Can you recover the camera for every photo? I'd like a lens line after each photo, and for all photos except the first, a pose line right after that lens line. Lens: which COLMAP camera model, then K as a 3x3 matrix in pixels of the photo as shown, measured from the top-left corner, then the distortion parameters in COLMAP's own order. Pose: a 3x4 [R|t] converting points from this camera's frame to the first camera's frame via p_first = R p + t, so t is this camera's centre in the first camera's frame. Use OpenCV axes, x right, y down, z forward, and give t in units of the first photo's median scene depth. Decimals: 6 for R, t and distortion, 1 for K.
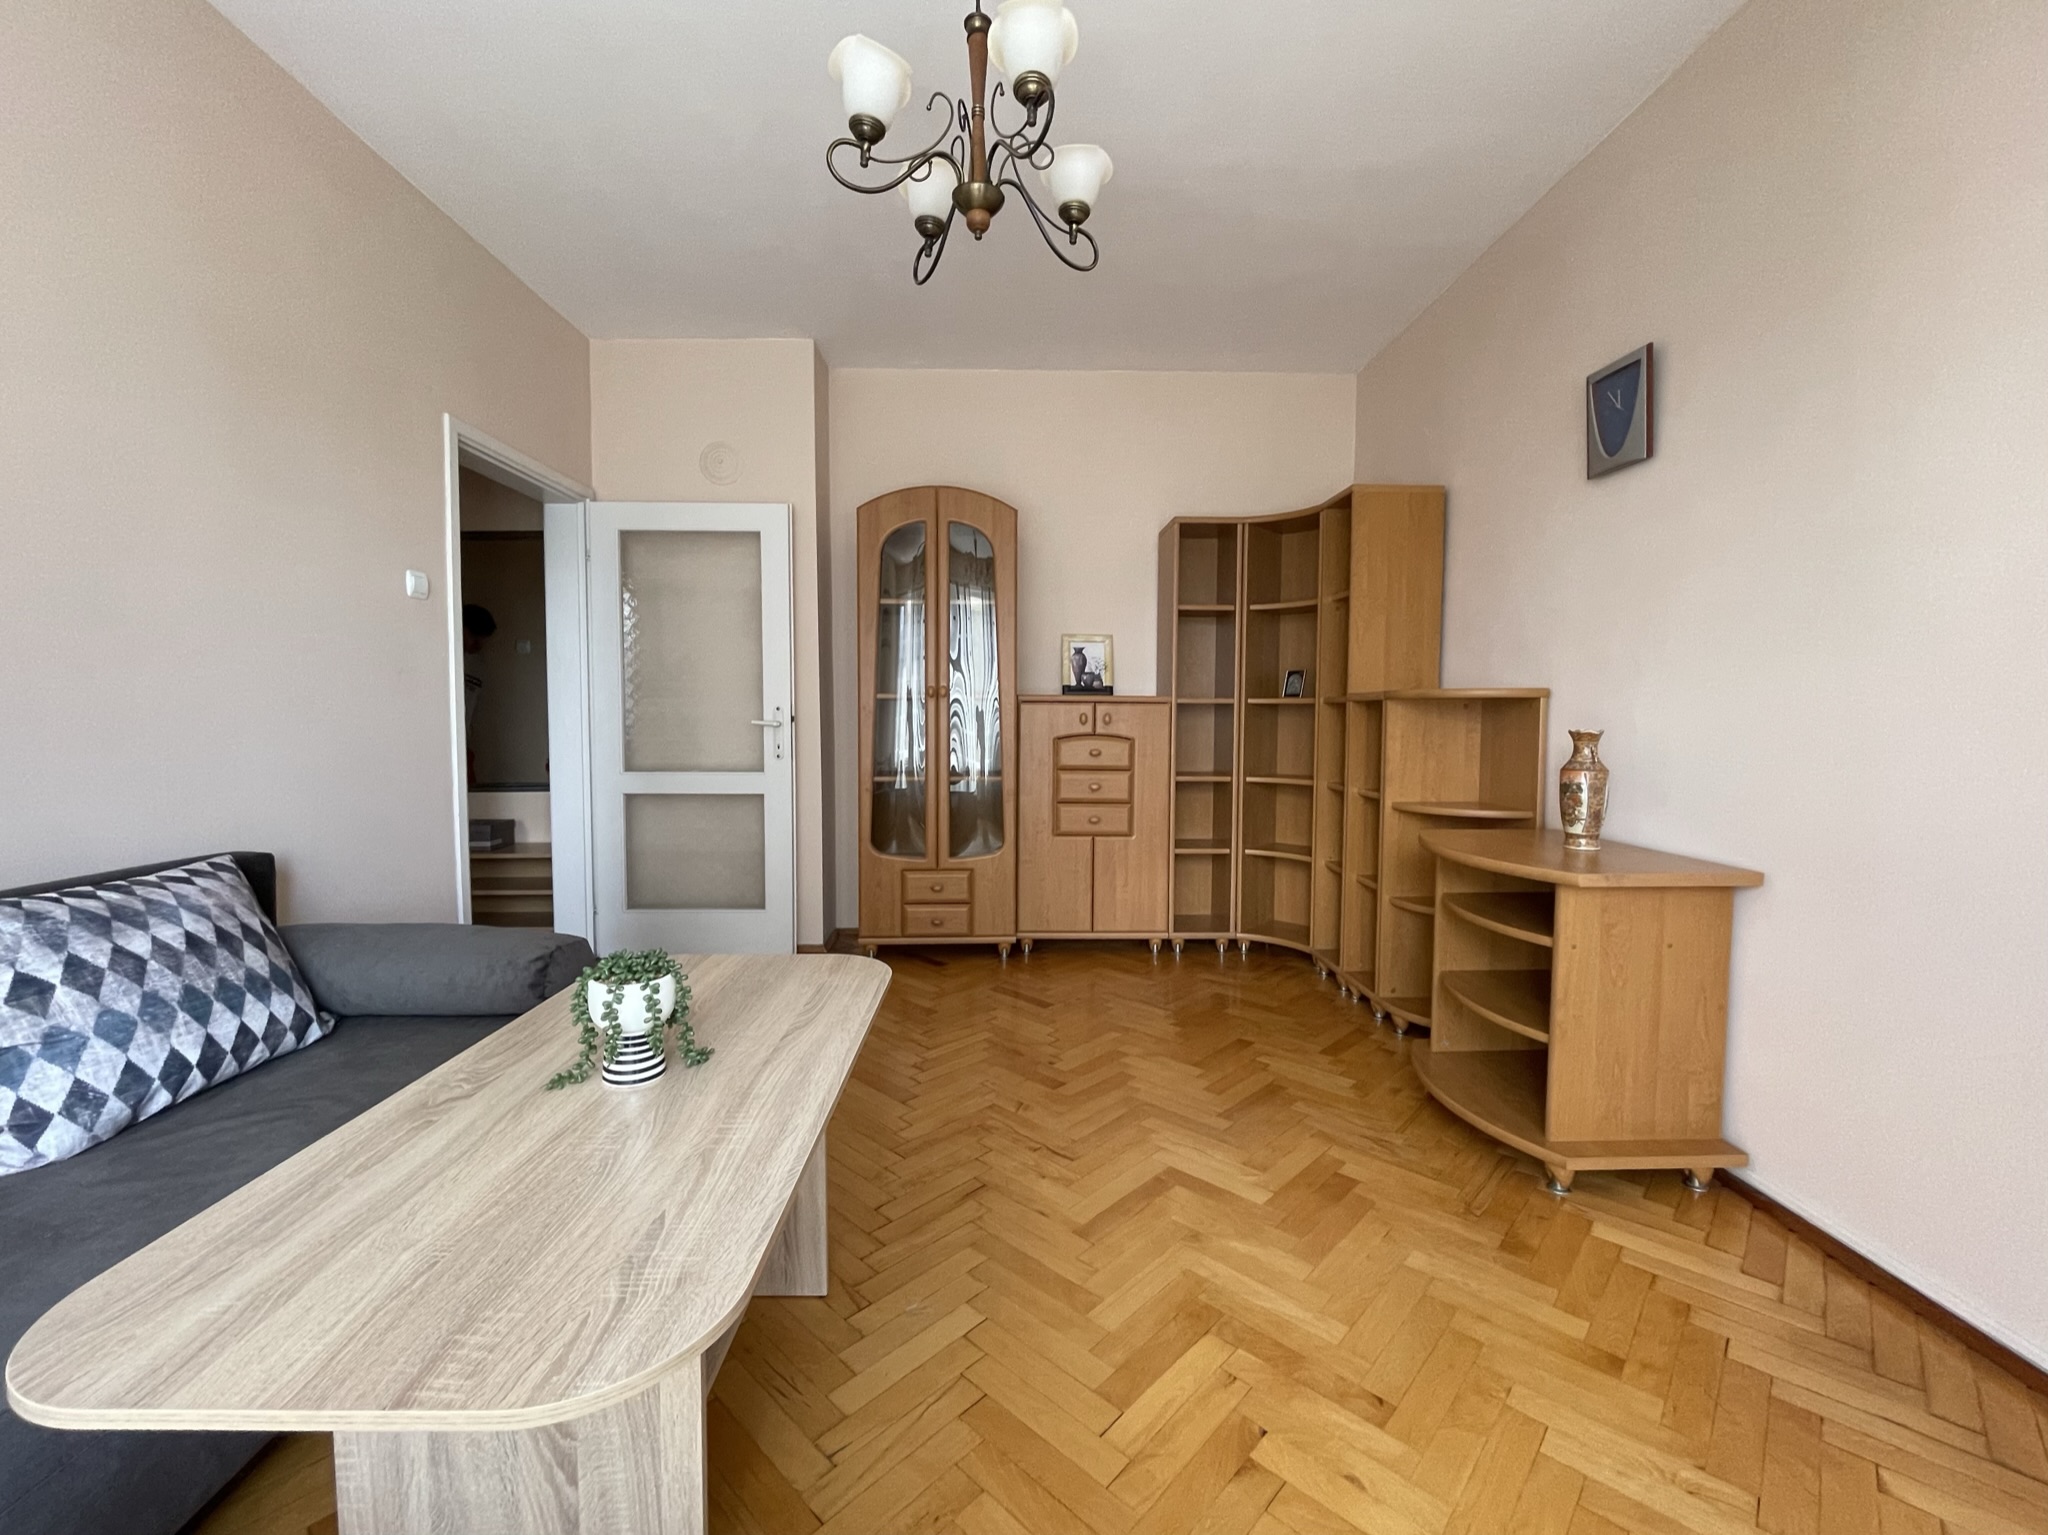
lens RADIAL K [[828.8, 0, 1019.5], [0, 828.8, 756.1], [0, 0, 1]] dist [-0.002696, -0.000623]
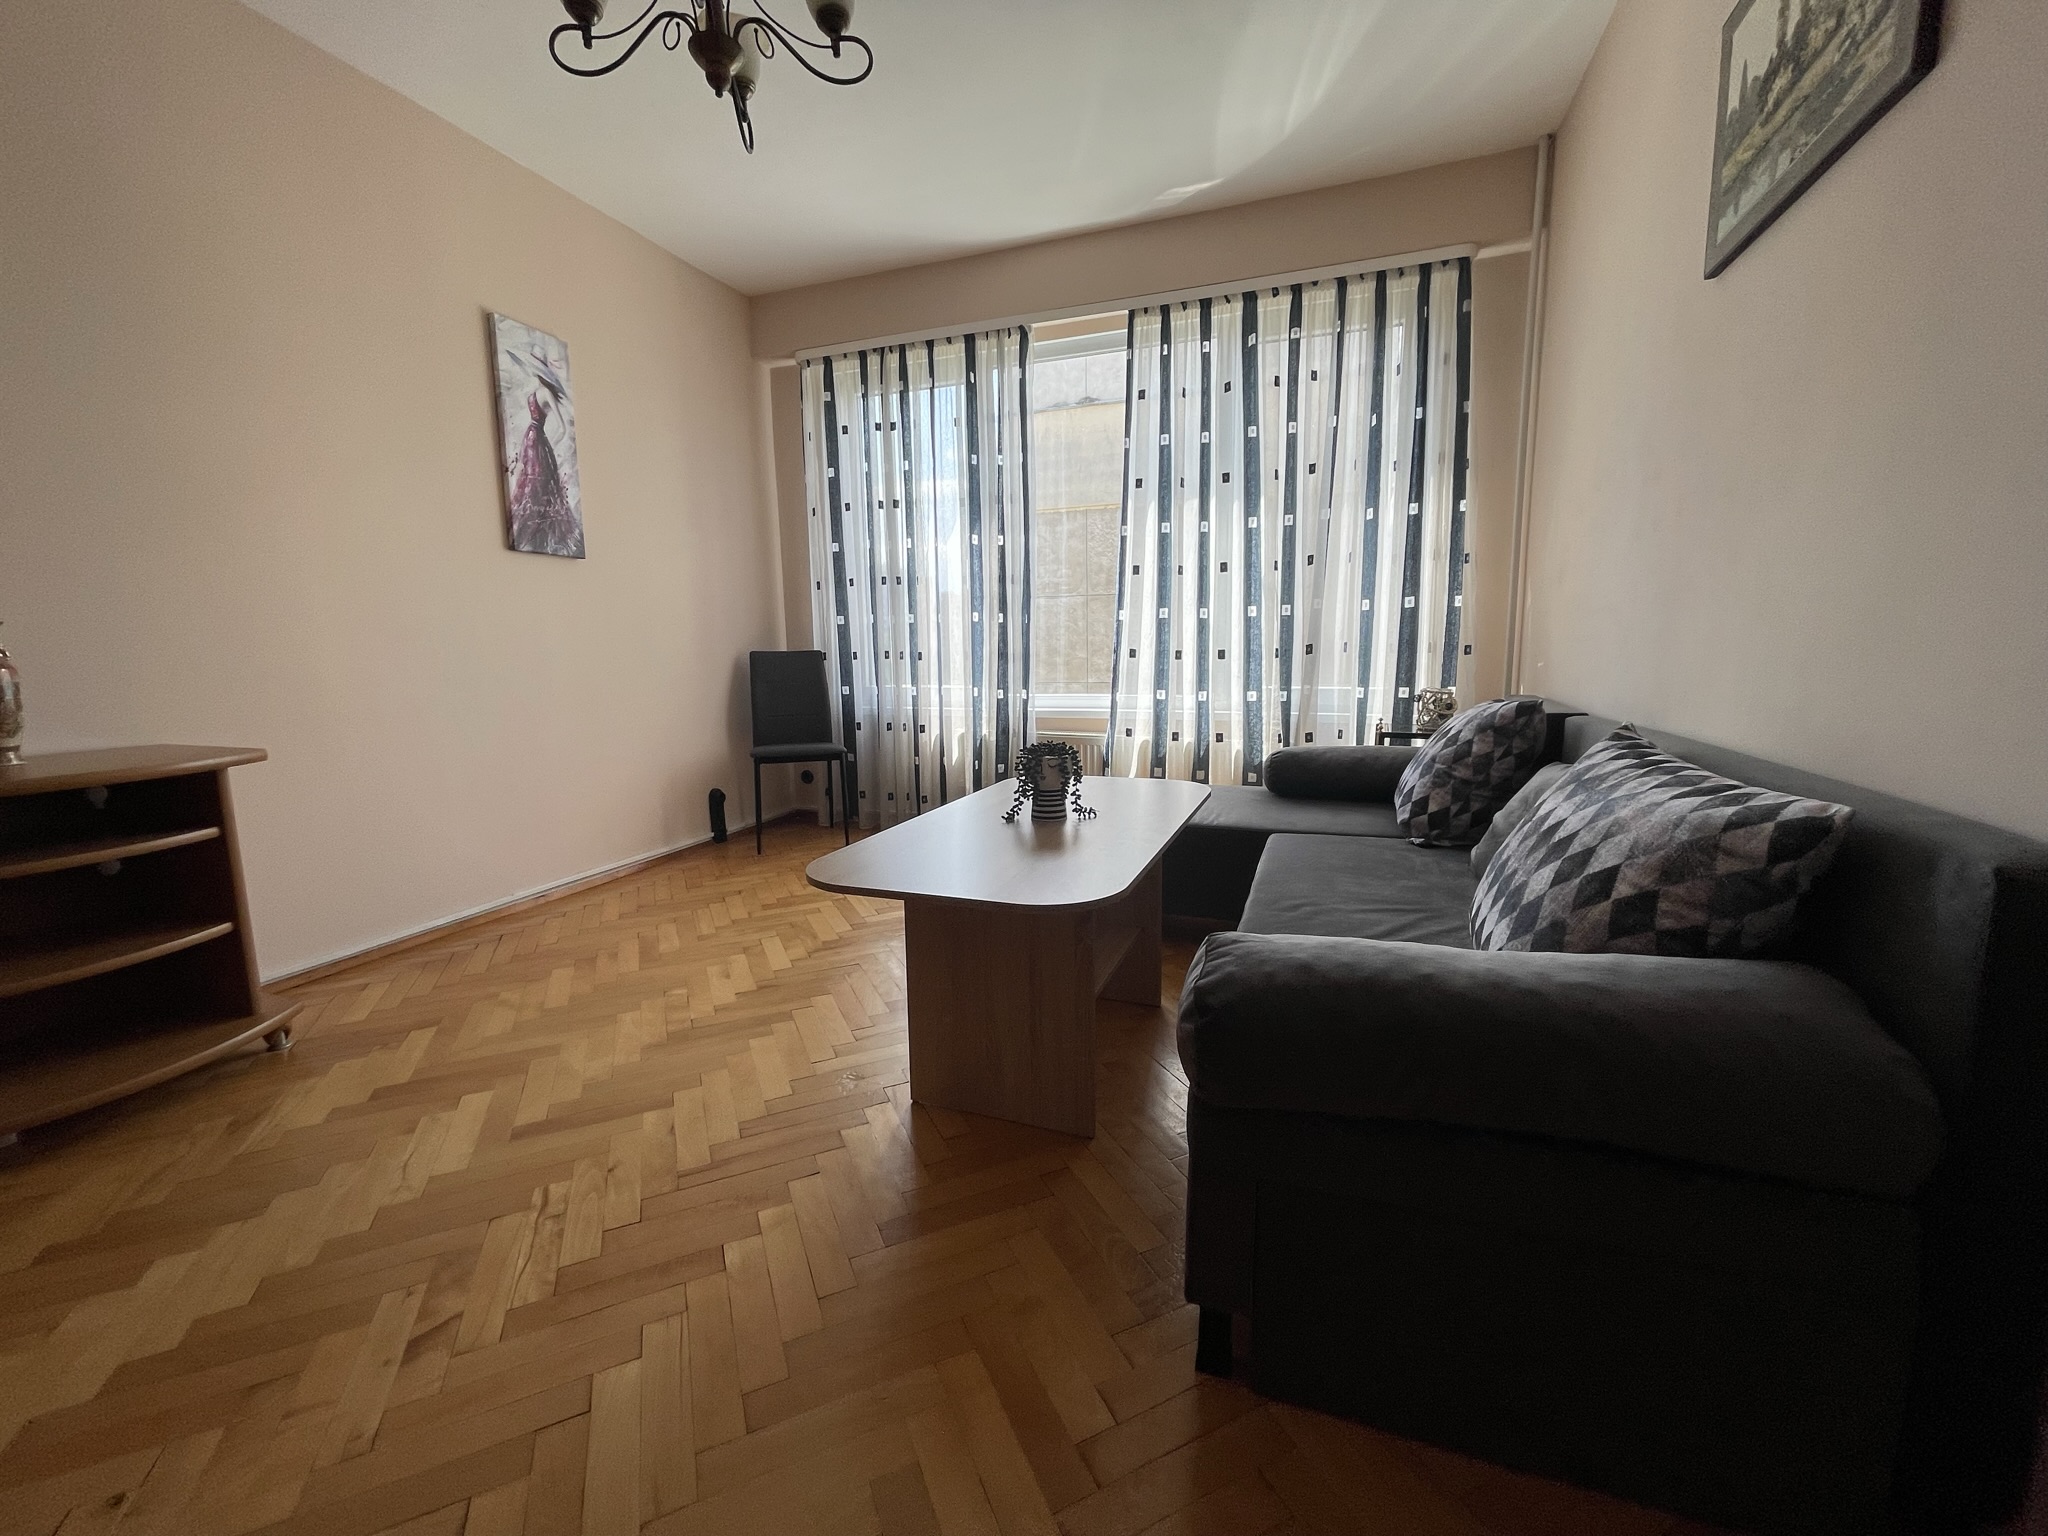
lens RADIAL K [[826.2, 0, 1020.2], [0, 826.2, 759.1], [0, 0, 1]] dist [-0.005820, 0.000296]
pose [[-0.929726, -0.038370, 0.366247, -0.646075], [0.031169, 0.982788, 0.182086, -0.014098], [-0.366930, 0.180706, -0.912528, 1.581155]]
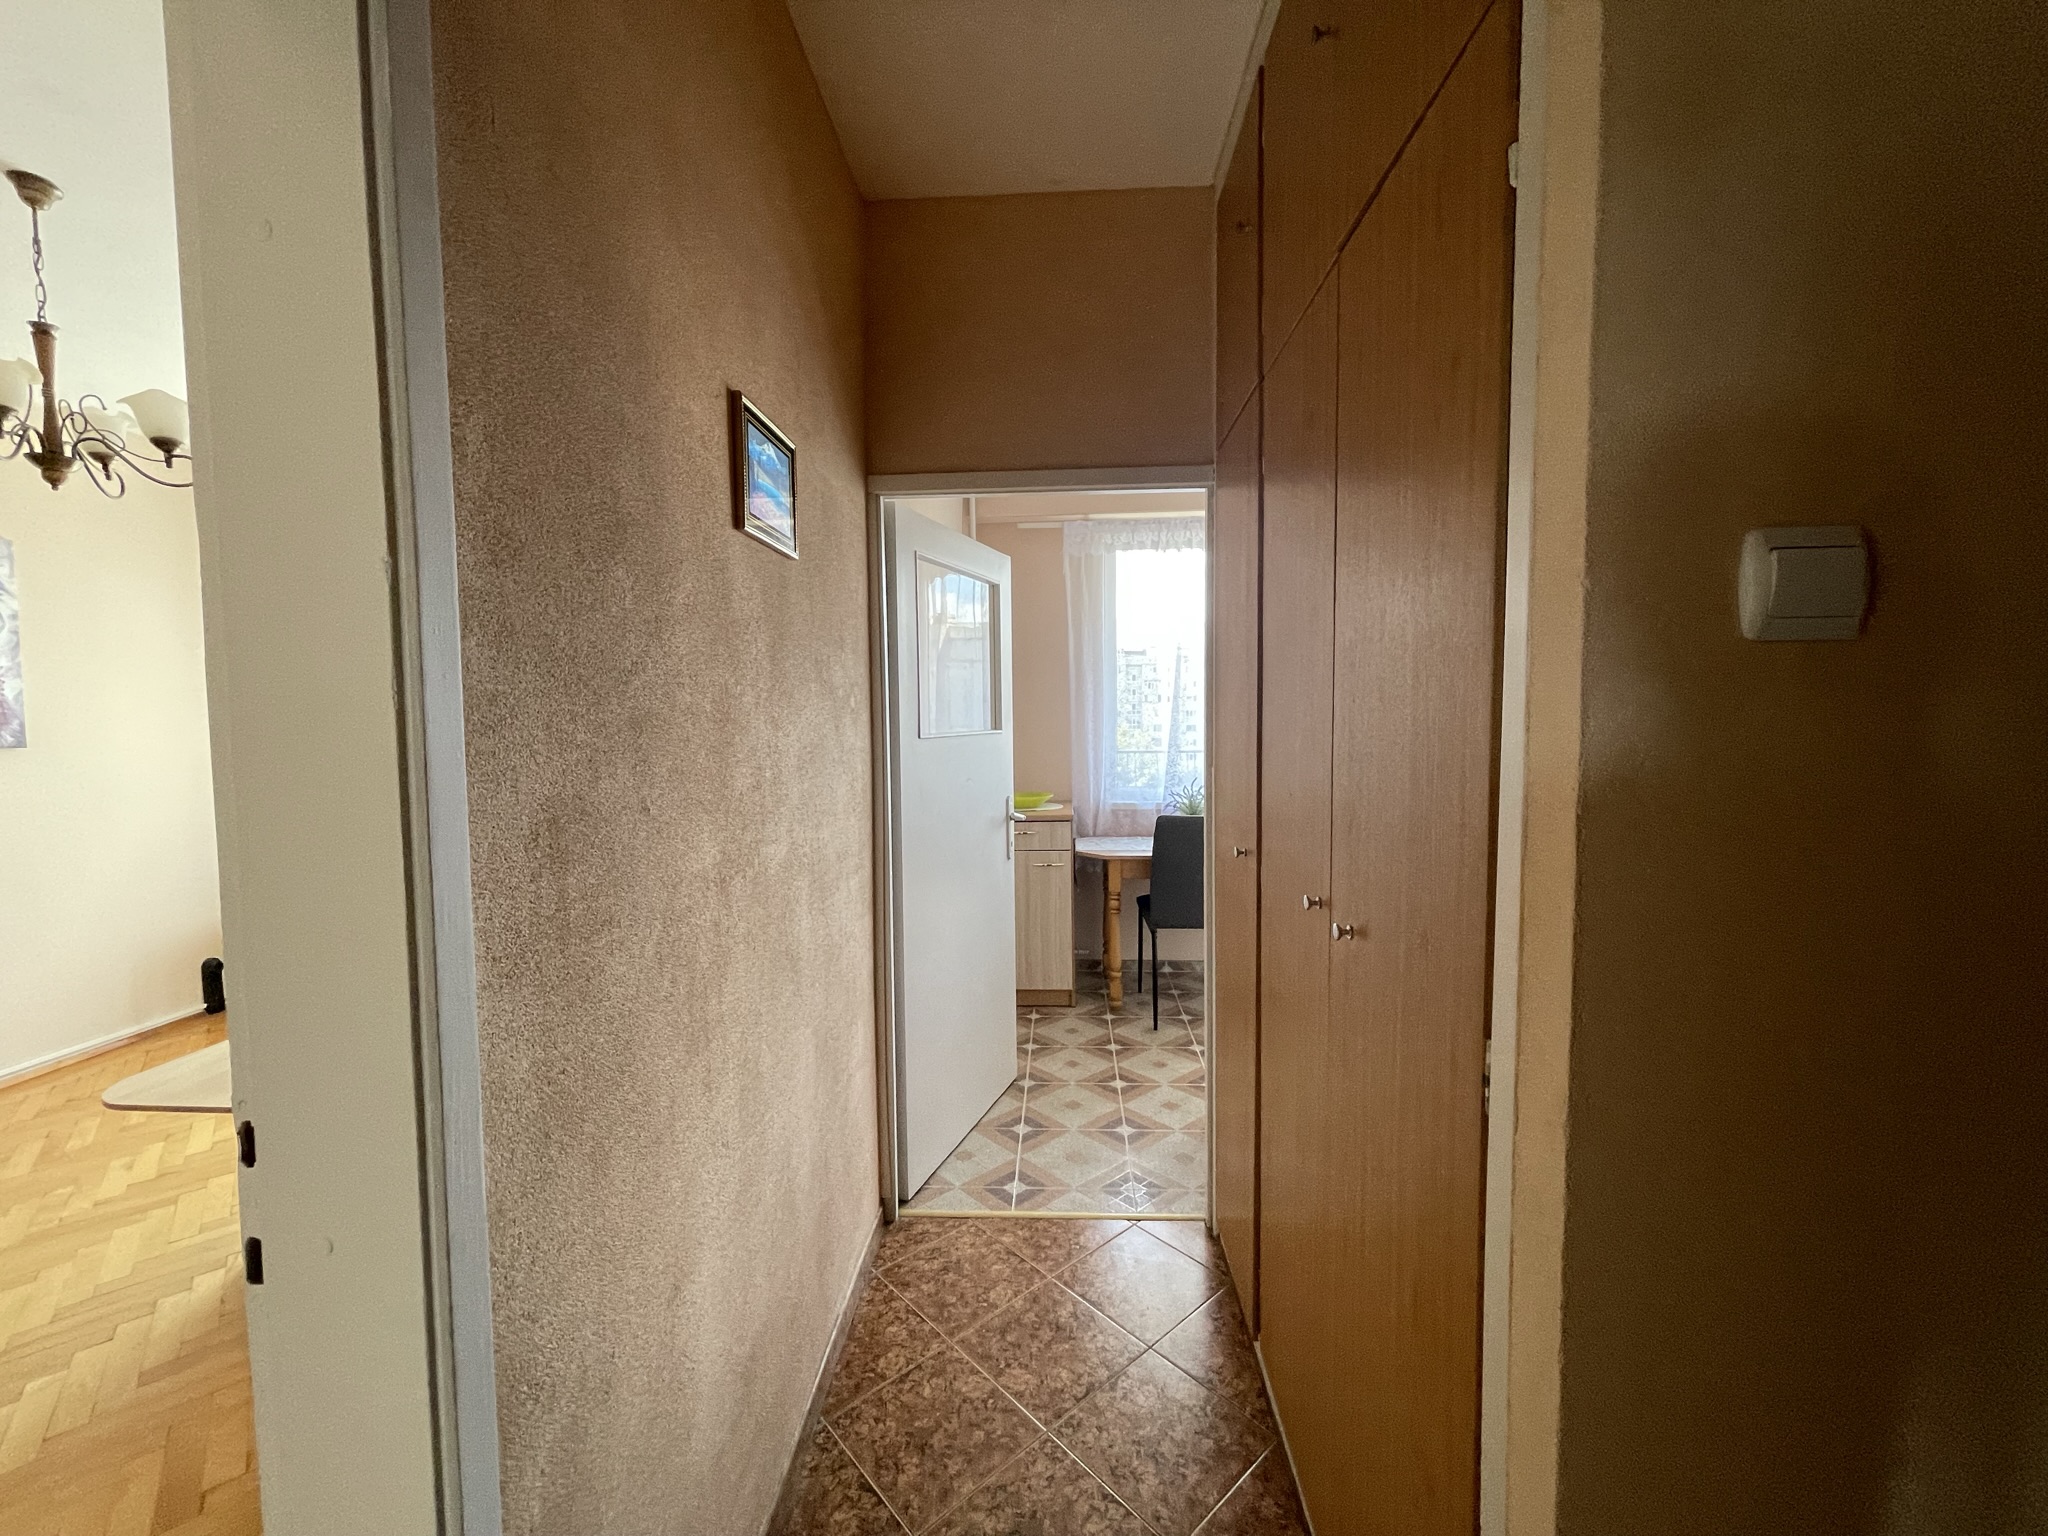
lens RADIAL K [[830.4, 0, 1030.2], [0, 830.4, 761.5], [0, 0, 1]] dist [-0.002102, -0.000578]
pose [[-0.997191, 0.004260, 0.074785, -1.381335], [0.011877, 0.994745, 0.101693, -0.263991], [-0.073959, 0.102295, -0.992001, 1.832197]]
